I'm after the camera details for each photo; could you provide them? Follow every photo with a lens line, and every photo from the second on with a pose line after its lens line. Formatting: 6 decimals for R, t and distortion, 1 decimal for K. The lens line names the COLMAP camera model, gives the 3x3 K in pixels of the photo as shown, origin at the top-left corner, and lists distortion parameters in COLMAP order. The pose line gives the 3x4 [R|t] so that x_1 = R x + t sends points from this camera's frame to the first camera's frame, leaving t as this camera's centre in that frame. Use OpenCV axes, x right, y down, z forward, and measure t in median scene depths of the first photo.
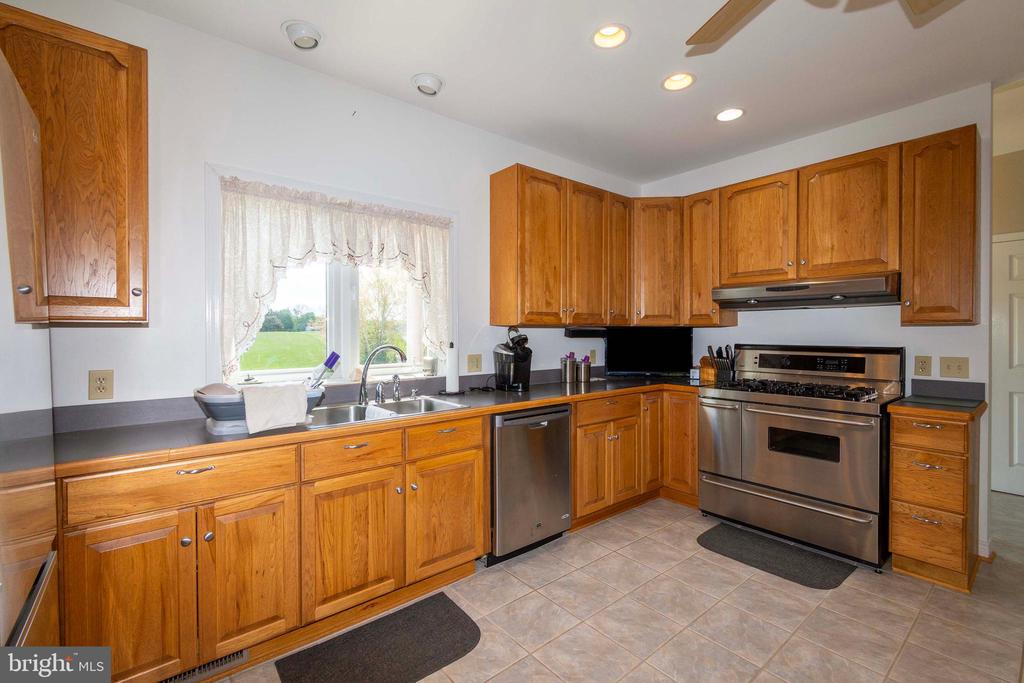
lens RADIAL K [[452.6, 0, 514.5], [0, 452.6, 335.7], [0, 0, 1]] dist [0.004115, -0.001404]
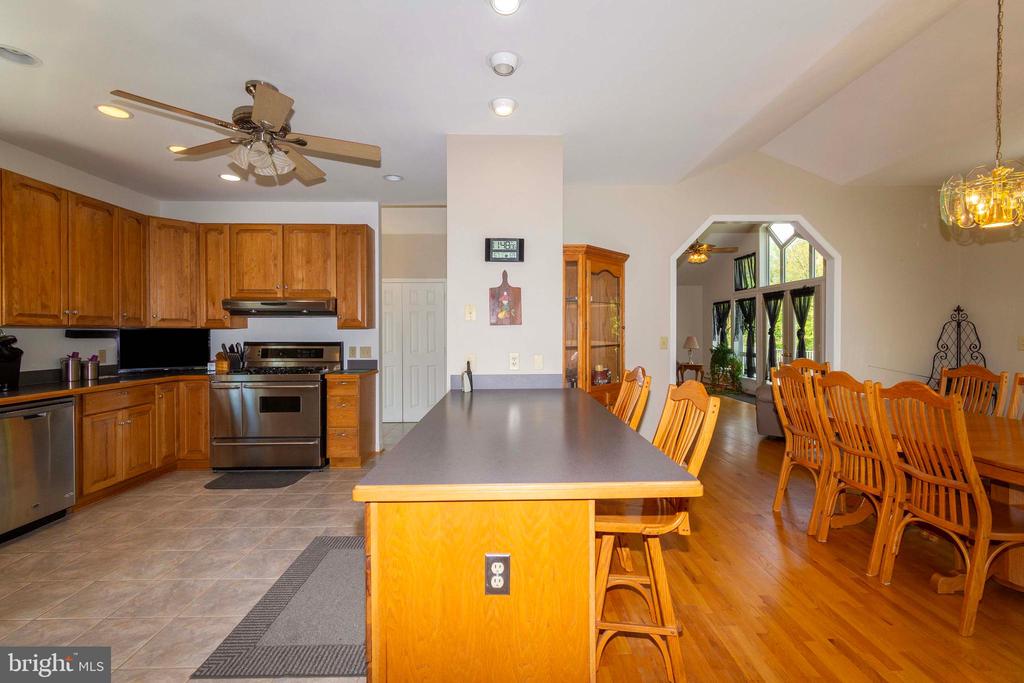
lens RADIAL K [[452.6, 0, 514.5], [0, 452.6, 335.7], [0, 0, 1]] dist [0.004115, -0.001404]
pose [[0.620975, -0.004674, 0.783817, -0.071297], [0.006133, 0.999981, 0.001104, 0.003772], [-0.783806, 0.004122, 0.620992, -0.492725]]
